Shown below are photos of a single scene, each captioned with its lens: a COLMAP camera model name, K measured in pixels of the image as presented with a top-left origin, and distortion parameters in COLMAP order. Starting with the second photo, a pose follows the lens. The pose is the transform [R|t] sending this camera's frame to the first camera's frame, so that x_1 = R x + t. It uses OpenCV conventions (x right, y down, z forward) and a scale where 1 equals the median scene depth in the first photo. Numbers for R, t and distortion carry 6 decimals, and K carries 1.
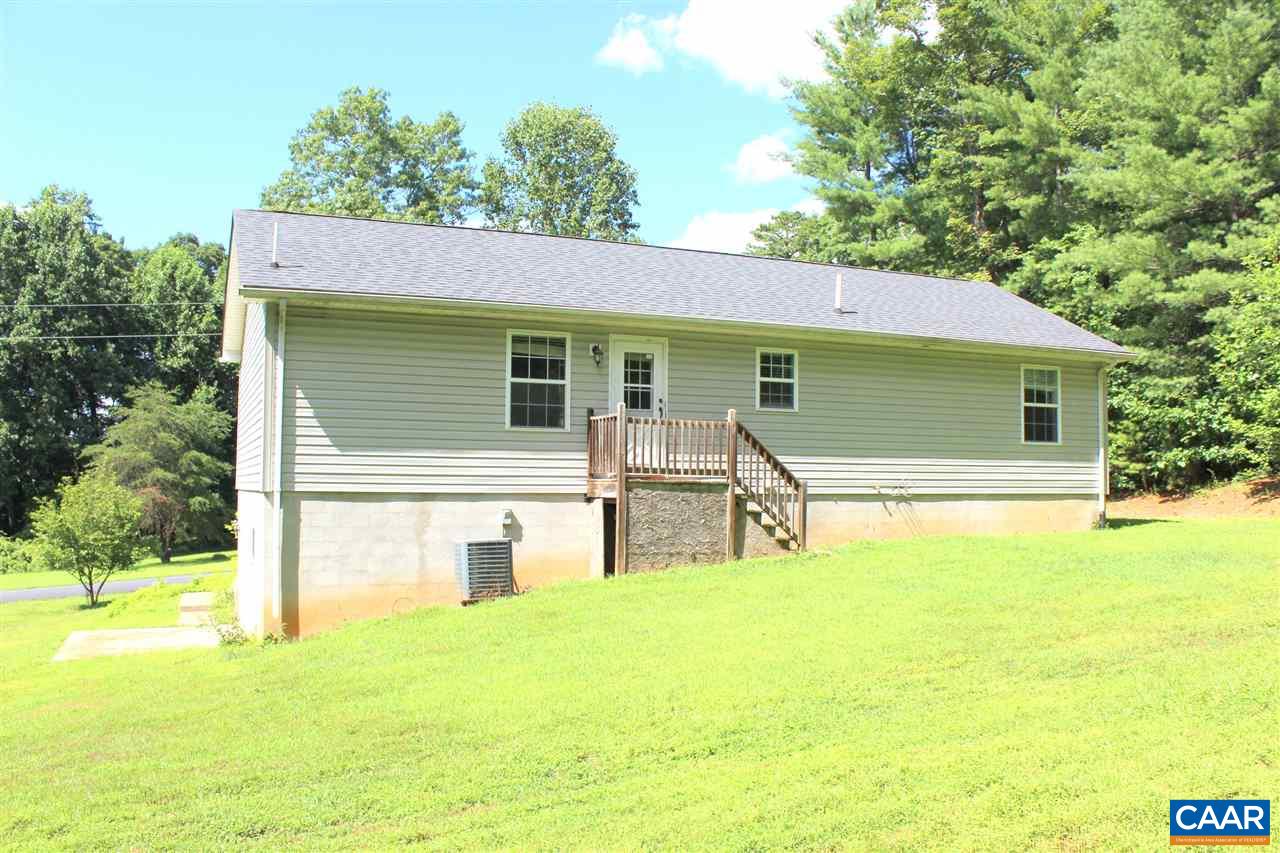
lens RADIAL K [[1128.5, 0, 644.9], [0, 1128.5, 436.1], [0, 0, 1]] dist [-0.174555, 0.149476]
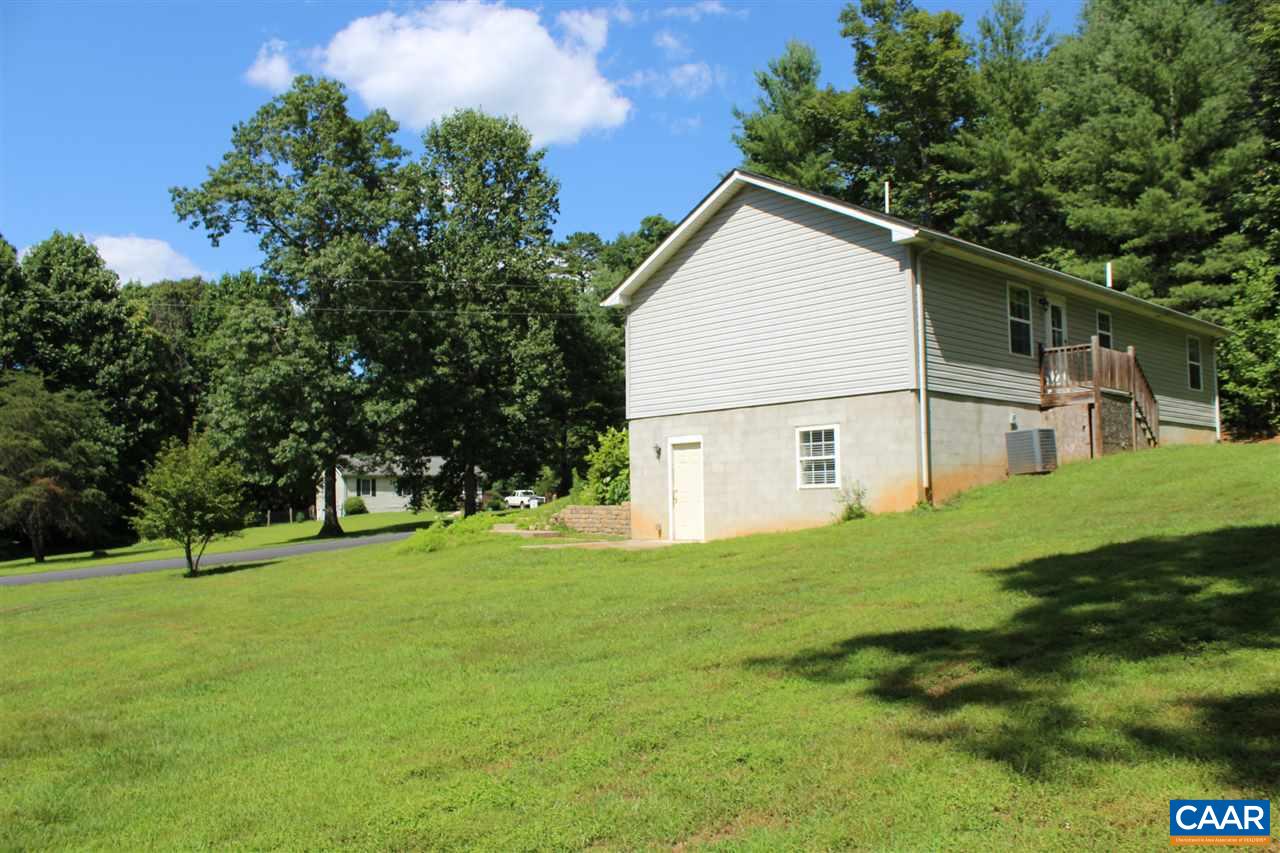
lens RADIAL K [[1128.5, 0, 606.6], [0, 1128.5, 442.1], [0, 0, 1]] dist [-0.174555, 0.149476]
pose [[0.939551, 0.006368, 0.342351, -0.569940], [0.002555, 0.999669, -0.025605, 0.073278], [-0.342401, 0.024932, 0.939223, -0.042115]]
